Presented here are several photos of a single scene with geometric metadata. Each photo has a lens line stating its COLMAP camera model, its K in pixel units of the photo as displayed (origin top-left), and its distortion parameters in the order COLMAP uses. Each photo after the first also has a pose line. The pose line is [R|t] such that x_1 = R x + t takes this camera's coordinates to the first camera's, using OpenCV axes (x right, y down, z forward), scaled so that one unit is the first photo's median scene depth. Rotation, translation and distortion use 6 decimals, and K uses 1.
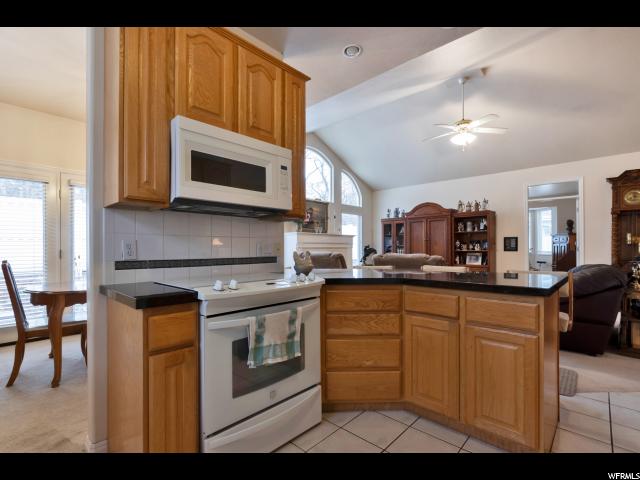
lens RADIAL K [[300.8, 0, 322.0], [0, 300.8, 245.2], [0, 0, 1]] dist [-0.003576, -0.000394]
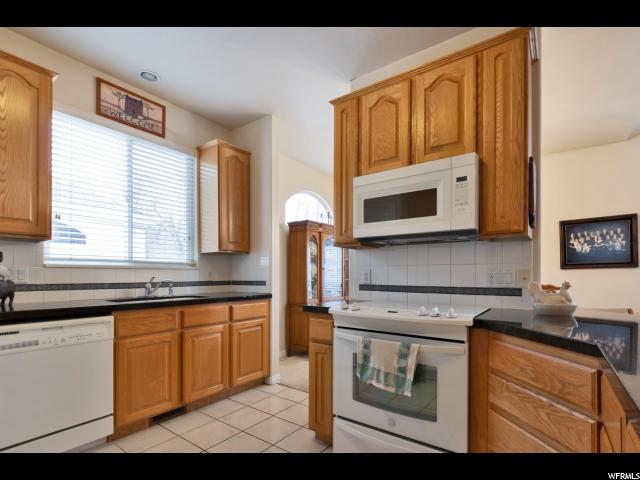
lens RADIAL K [[307.8, 0, 323.1], [0, 307.8, 273.3], [0, 0, 1]] dist [-0.002584, 0.000064]
pose [[0.127722, -0.004438, -0.991800, 0.761949], [0.005385, 0.999978, -0.003781, 0.002081], [0.991795, -0.004858, 0.127744, 0.594566]]
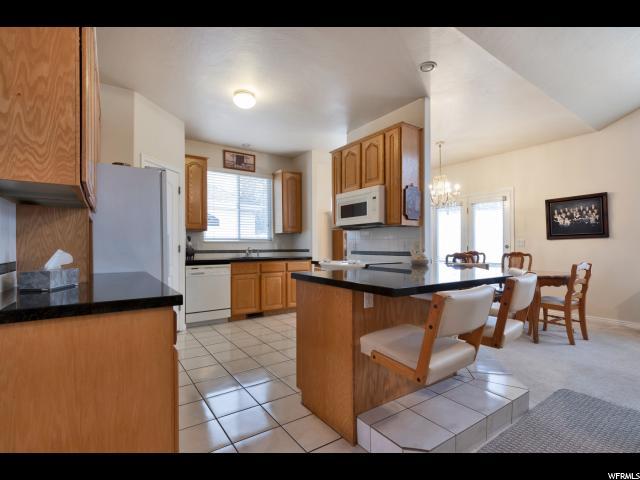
lens RADIAL K [[300.8, 0, 322.0], [0, 300.8, 245.2], [0, 0, 1]] dist [-0.003576, -0.000394]
pose [[-0.200767, -0.002158, -0.979637, 1.814741], [0.011315, 0.999926, -0.004521, 0.012966], [0.979574, -0.011993, -0.200727, 1.209807]]
